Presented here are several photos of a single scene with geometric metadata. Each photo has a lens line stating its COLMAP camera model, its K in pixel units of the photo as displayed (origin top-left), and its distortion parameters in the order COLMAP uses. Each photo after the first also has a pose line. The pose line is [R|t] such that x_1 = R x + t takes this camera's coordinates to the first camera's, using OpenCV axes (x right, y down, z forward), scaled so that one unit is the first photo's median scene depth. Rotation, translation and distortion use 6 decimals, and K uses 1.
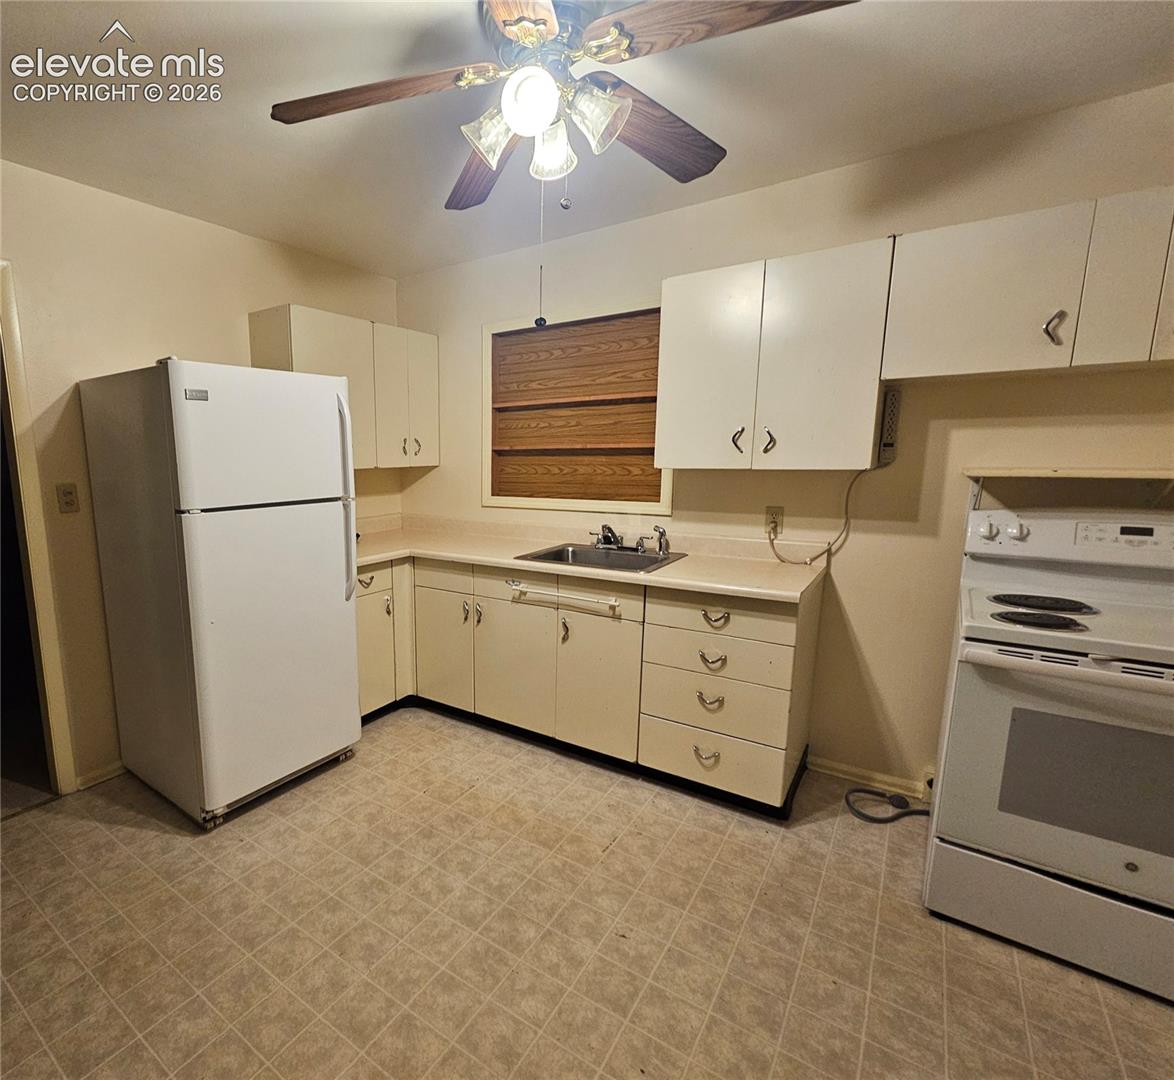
lens RADIAL K [[535.2, 0, 587.0], [0, 535.2, 540.0], [0, 0, 1]] dist [-0.000395, 0.005306]
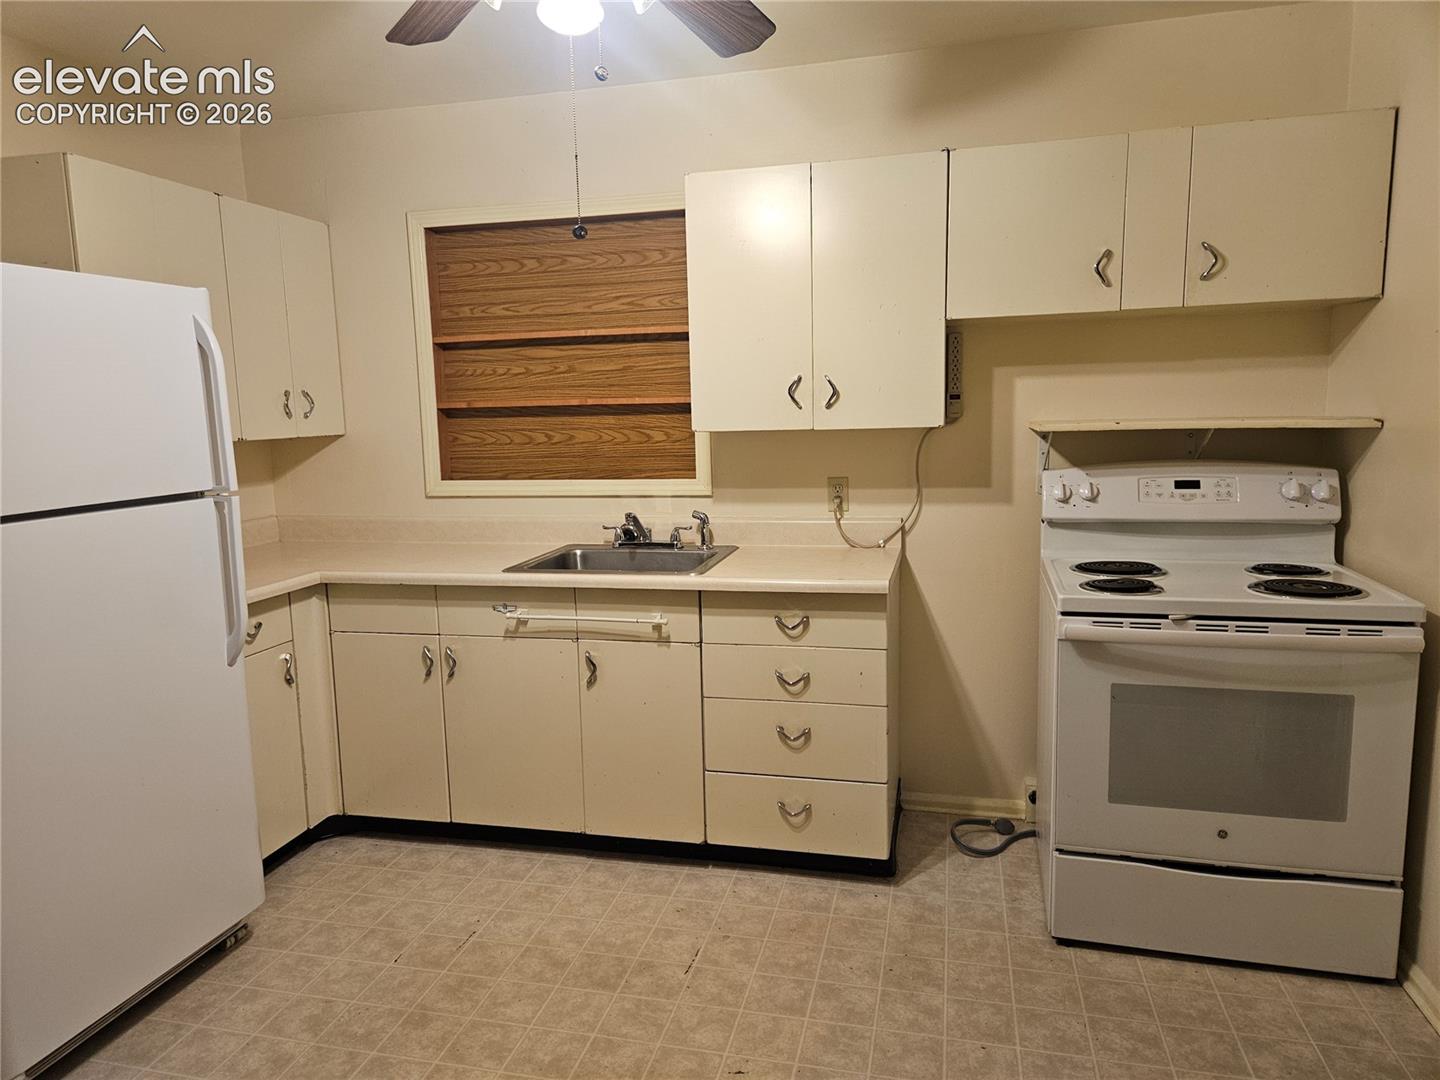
lens RADIAL K [[952.1, 0, 722.3], [0, 952.1, 523.9], [0, 0, 1]] dist [0.091876, -0.070287]
pose [[0.910632, -0.062103, 0.408524, -0.387146], [0.079017, 0.996569, -0.024639, 0.027425], [-0.405592, 0.054717, 0.912415, -0.201180]]
